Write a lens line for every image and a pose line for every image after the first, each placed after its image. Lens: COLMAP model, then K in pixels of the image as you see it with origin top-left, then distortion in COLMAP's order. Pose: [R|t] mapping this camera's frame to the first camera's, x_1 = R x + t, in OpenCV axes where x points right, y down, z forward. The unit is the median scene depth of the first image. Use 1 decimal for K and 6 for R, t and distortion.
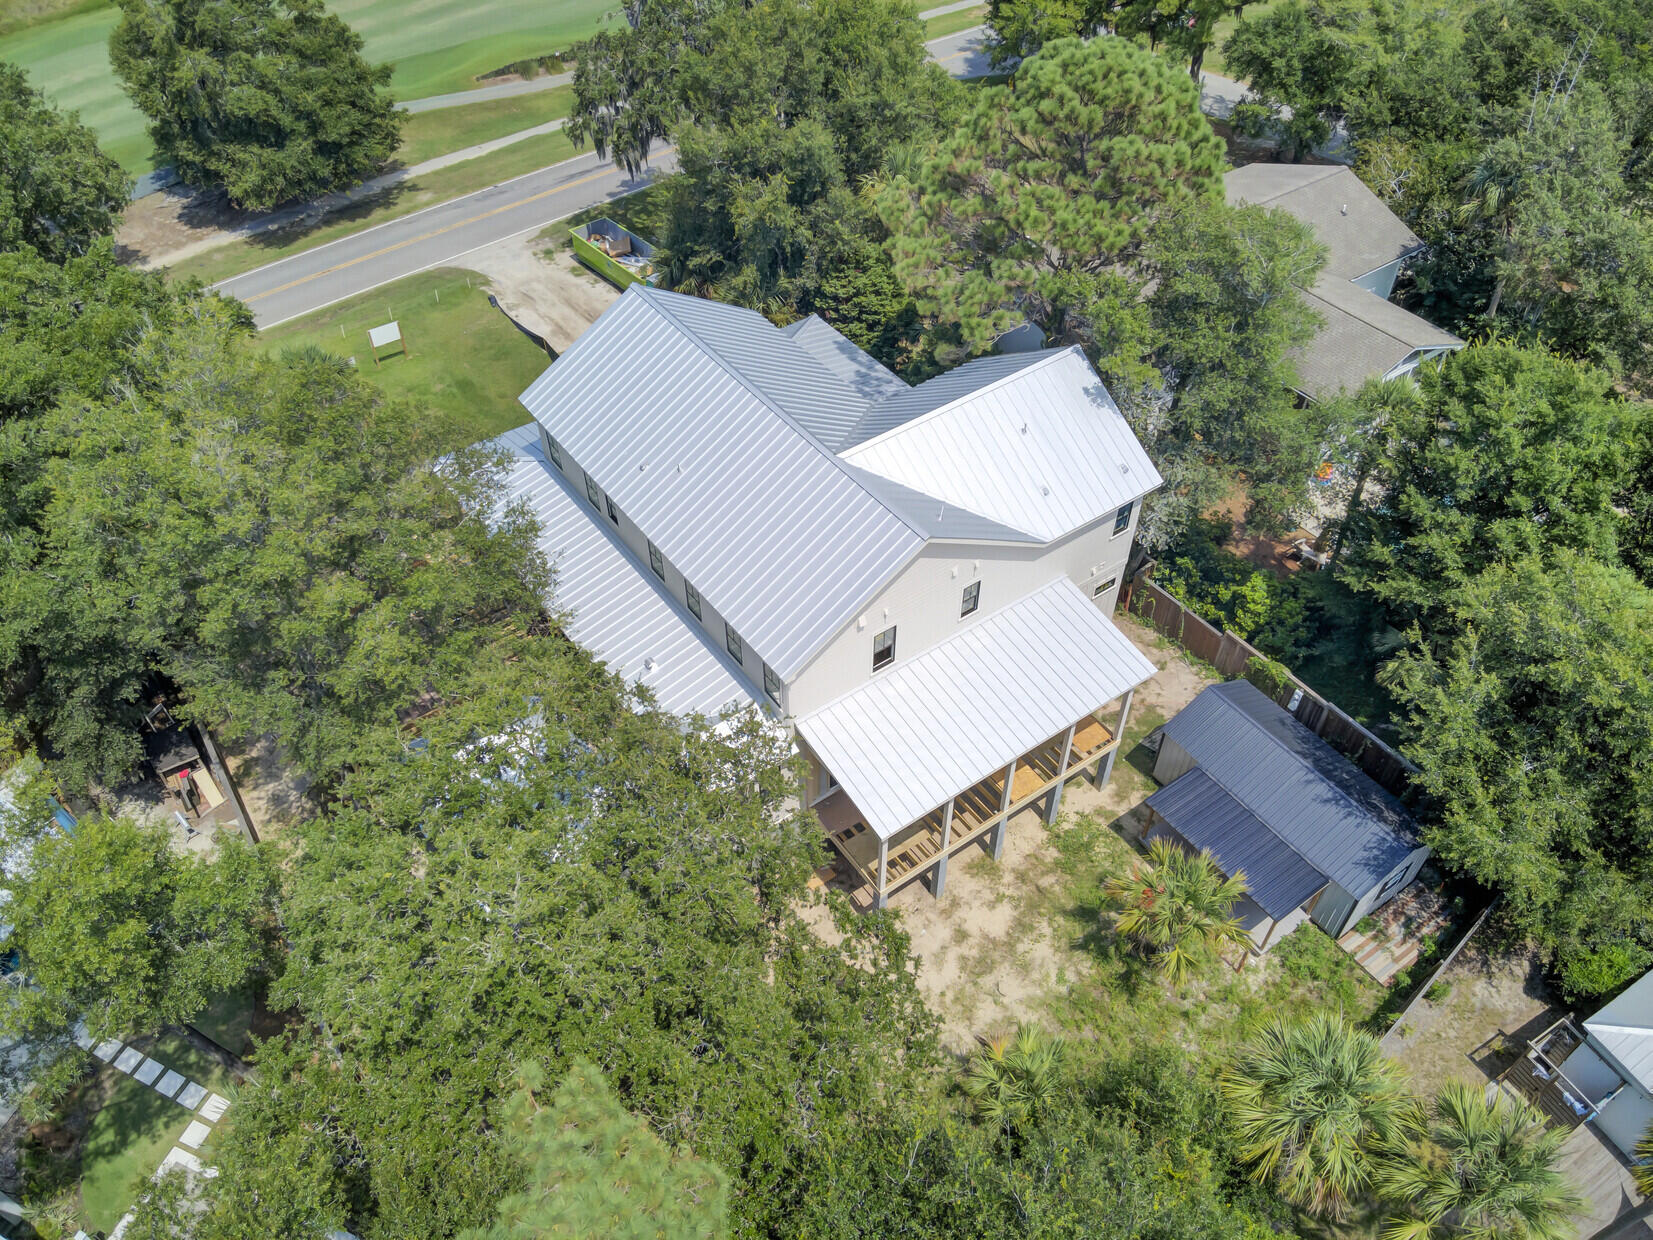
lens RADIAL K [[1181.9, 0, 826.0], [0, 1181.9, 649.0], [0, 0, 1]] dist [0.074964, -0.158398]
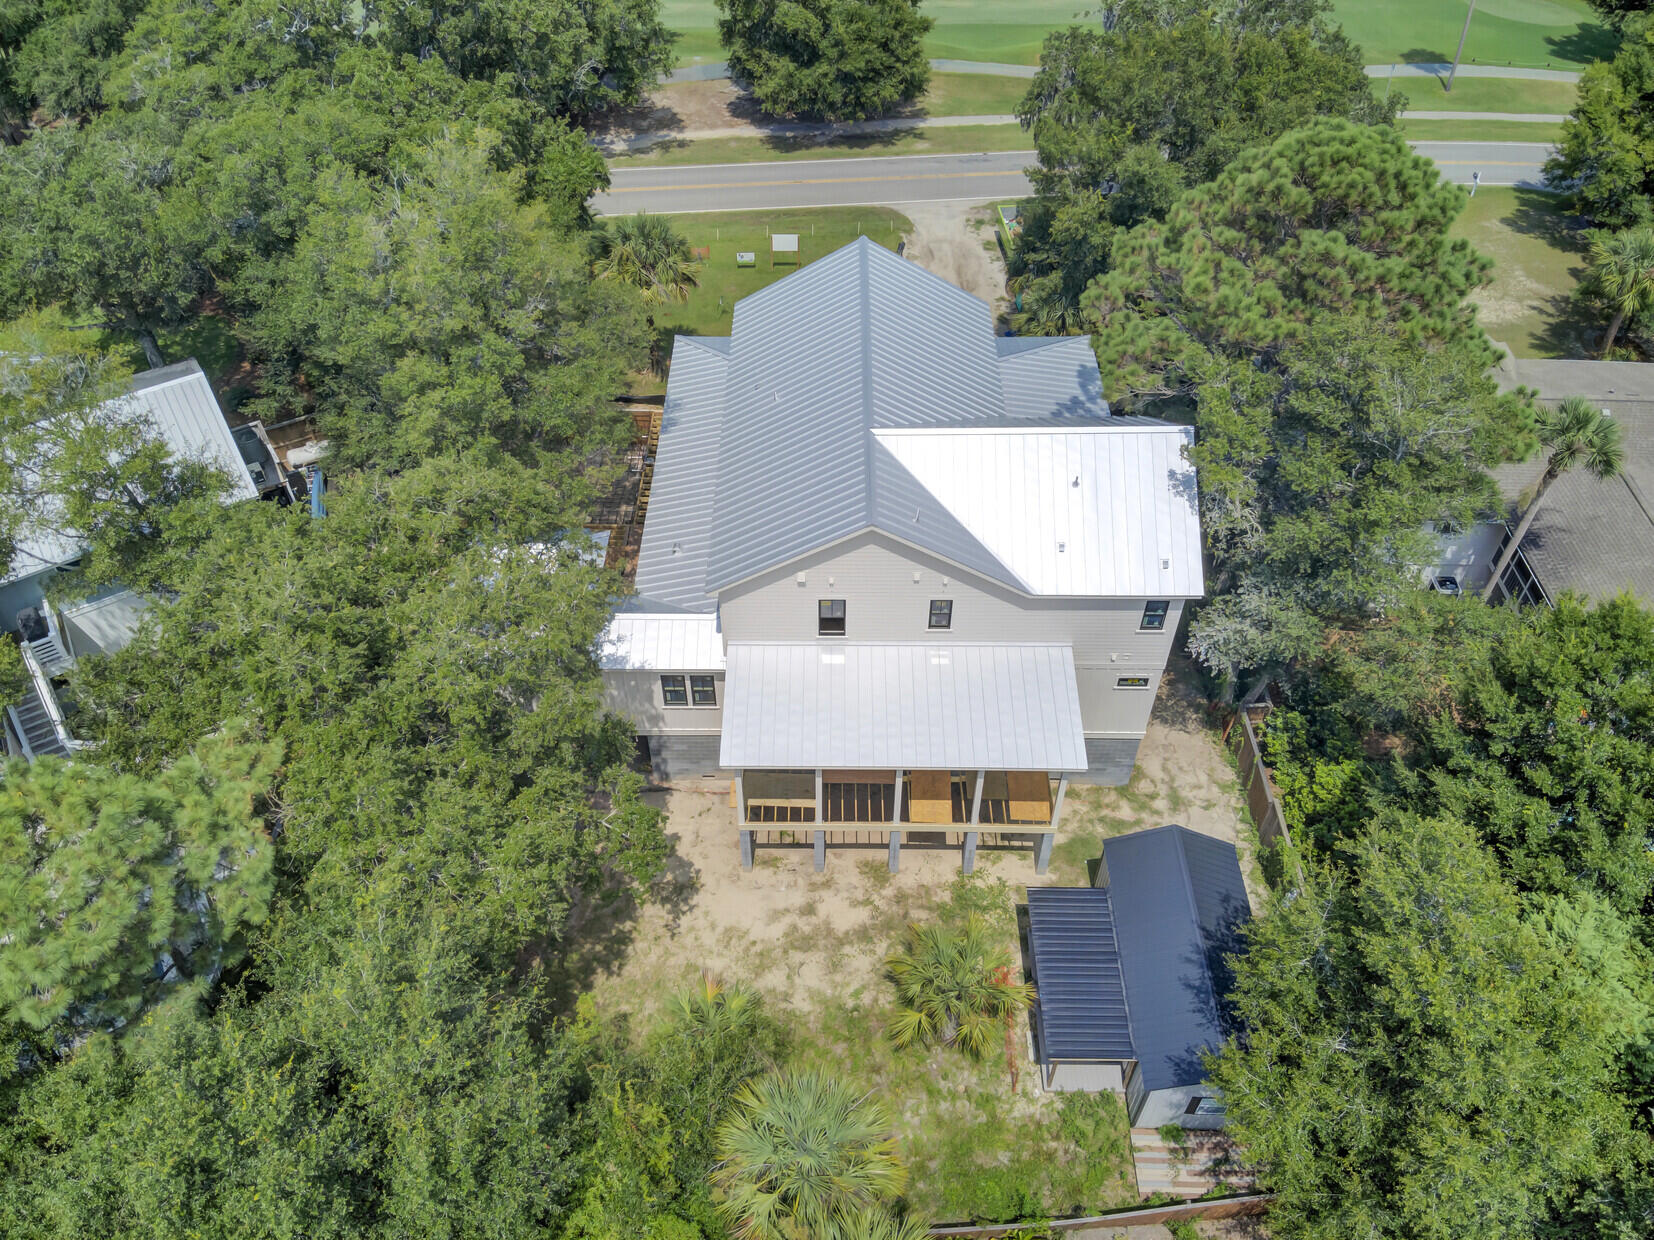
lens RADIAL K [[1182.6, 0, 826.5], [0, 1182.6, 649.0], [0, 0, 1]] dist [0.074964, -0.158398]
pose [[0.808822, 0.425950, -0.405430, 0.334038], [-0.425599, 0.899778, 0.096258, -0.050159], [0.405798, 0.094695, 0.909044, 0.030567]]
